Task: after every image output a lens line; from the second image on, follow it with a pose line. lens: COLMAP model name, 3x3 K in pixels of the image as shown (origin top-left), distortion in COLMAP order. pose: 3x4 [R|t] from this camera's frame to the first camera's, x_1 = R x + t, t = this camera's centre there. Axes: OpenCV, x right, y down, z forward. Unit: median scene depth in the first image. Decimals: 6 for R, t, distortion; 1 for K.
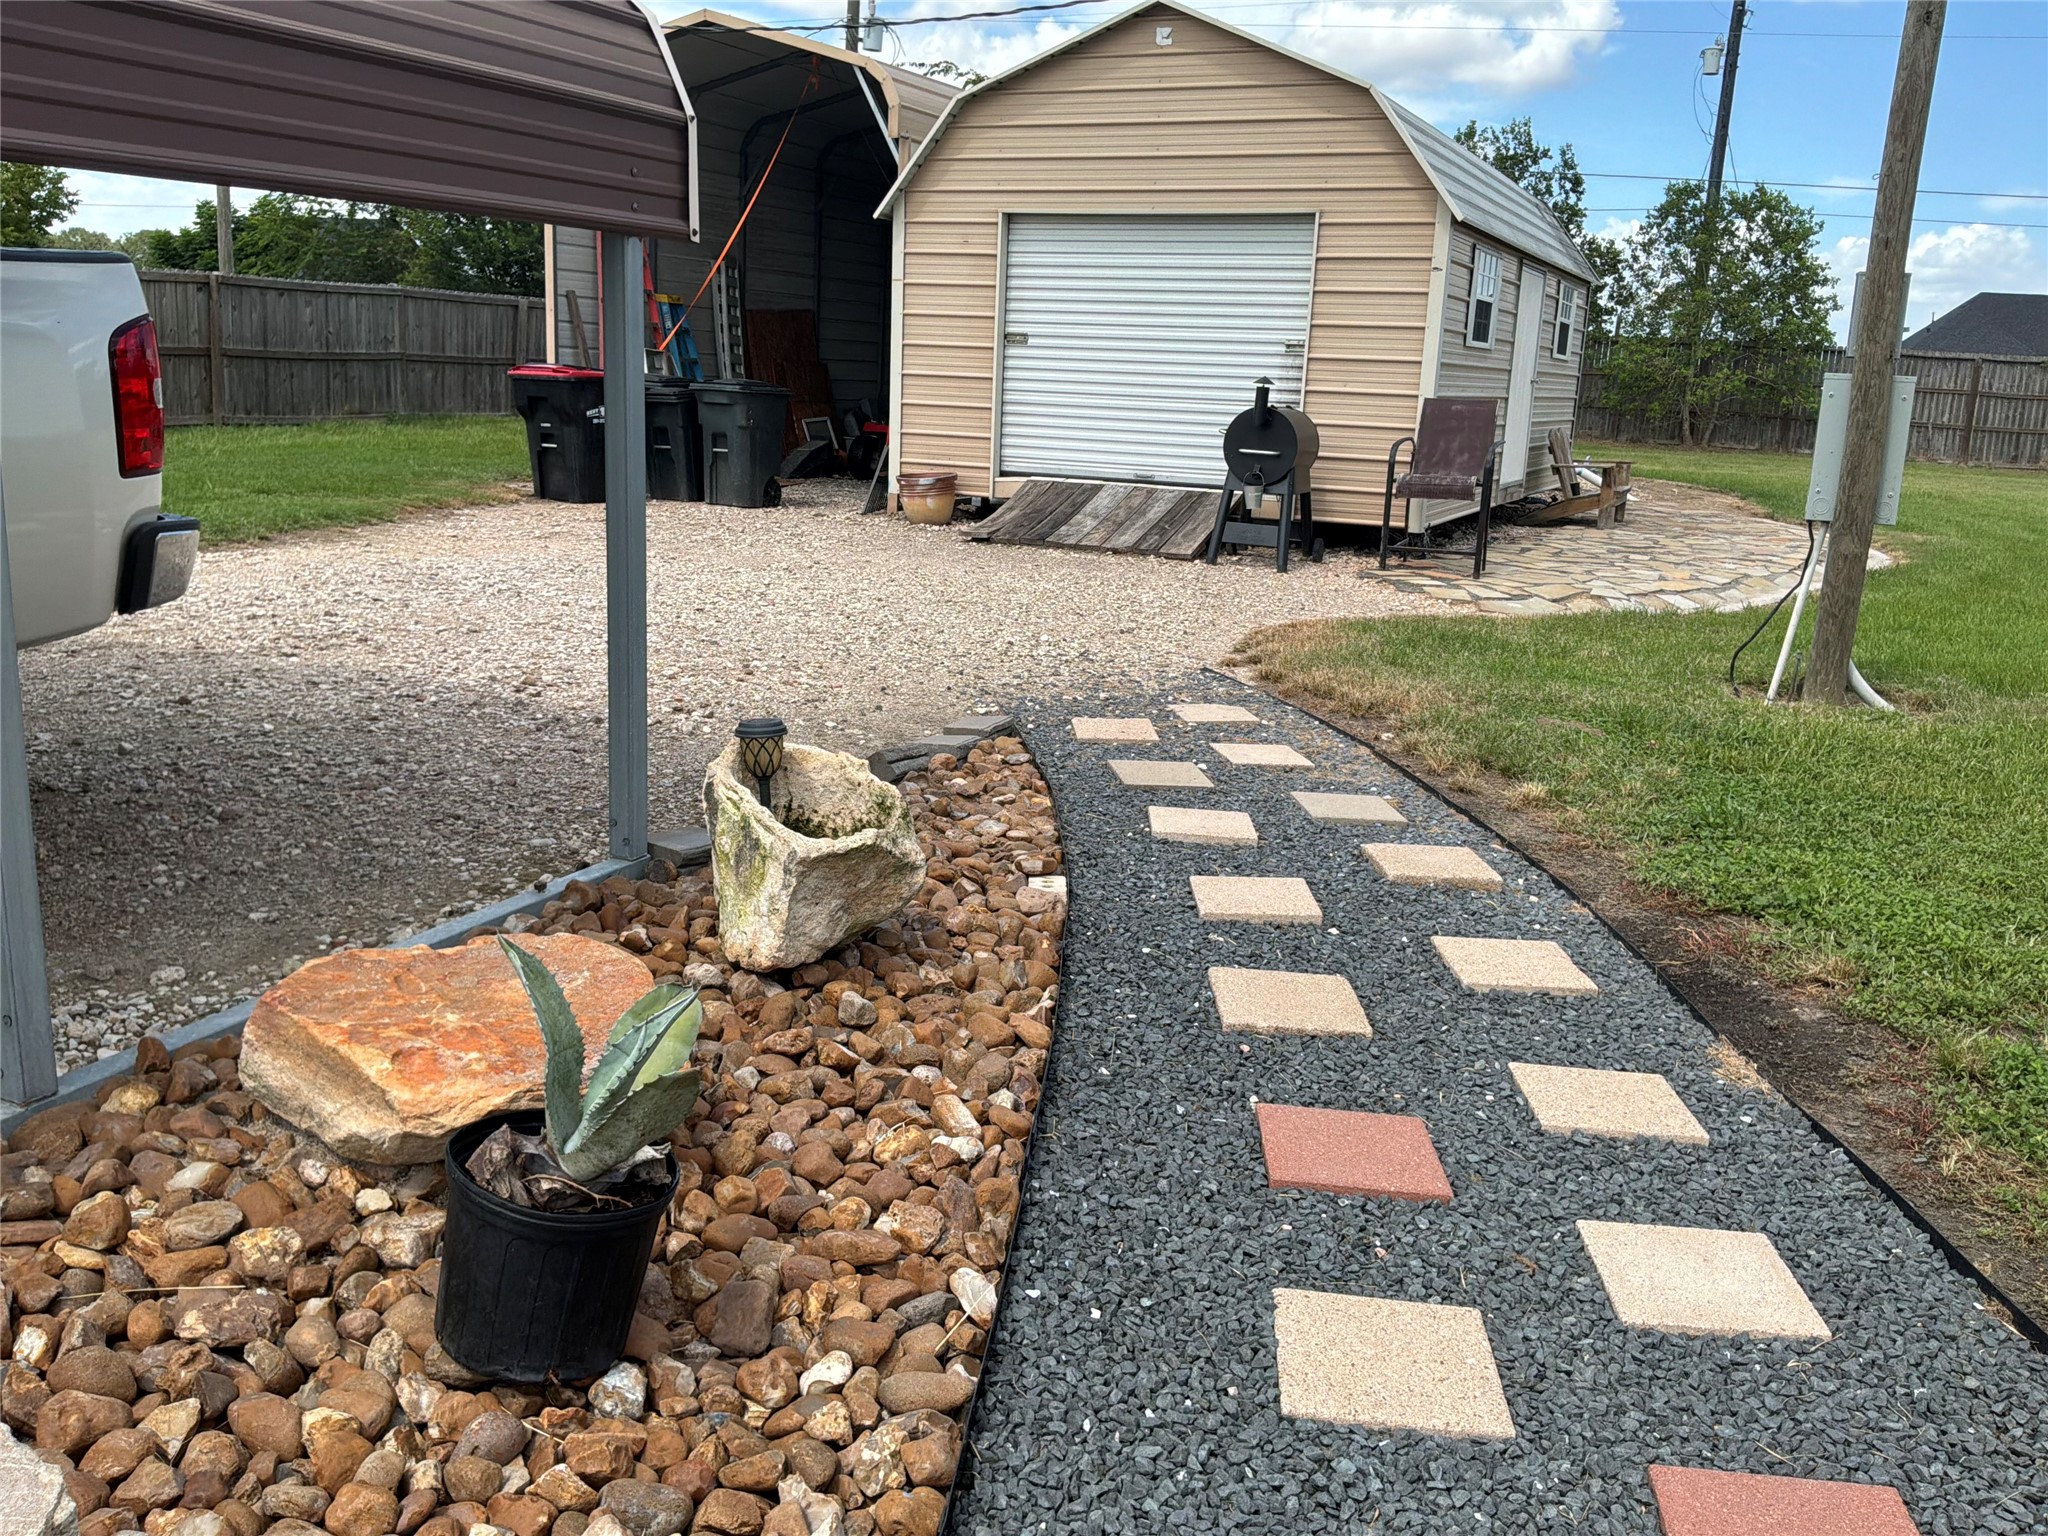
lens RADIAL K [[1677.9, 0, 1024.0], [0, 1677.9, 768.0], [0, 0, 1]] dist [0.132246, -0.288670]
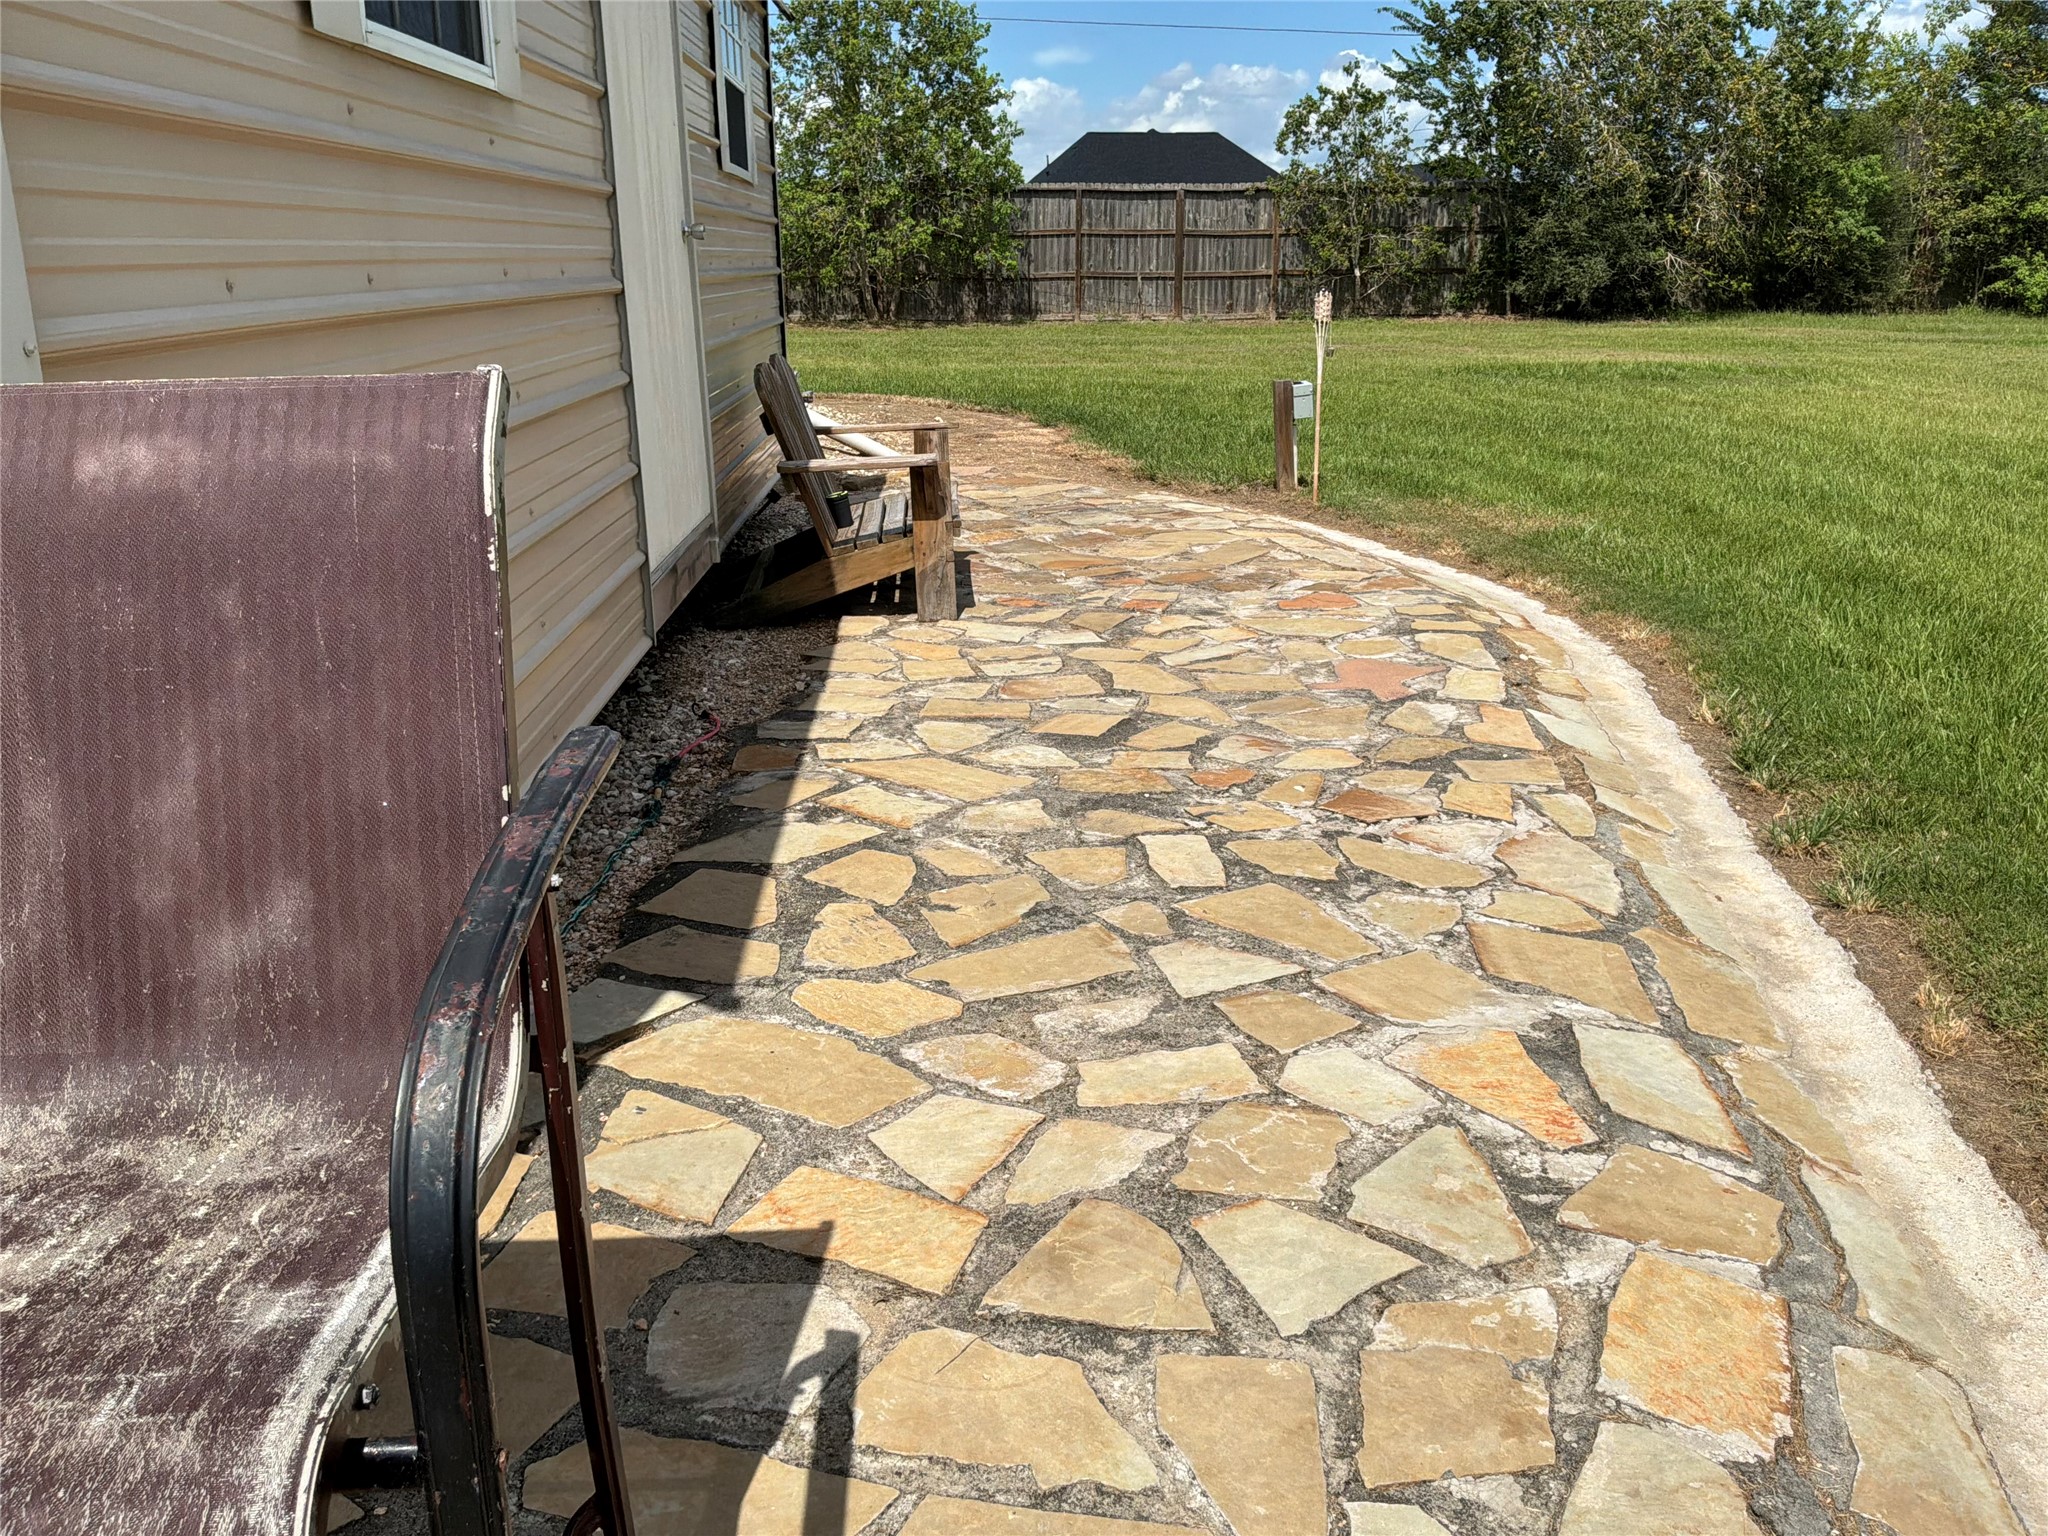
lens RADIAL K [[1677.9, 0, 1024.0], [0, 1677.9, 768.0], [0, 0, 1]] dist [0.132246, -0.288670]
pose [[0.884368, -0.182819, 0.429501, 0.077406], [0.151987, 0.982751, 0.105362, -0.059372], [-0.441355, -0.027900, 0.896899, 0.265750]]
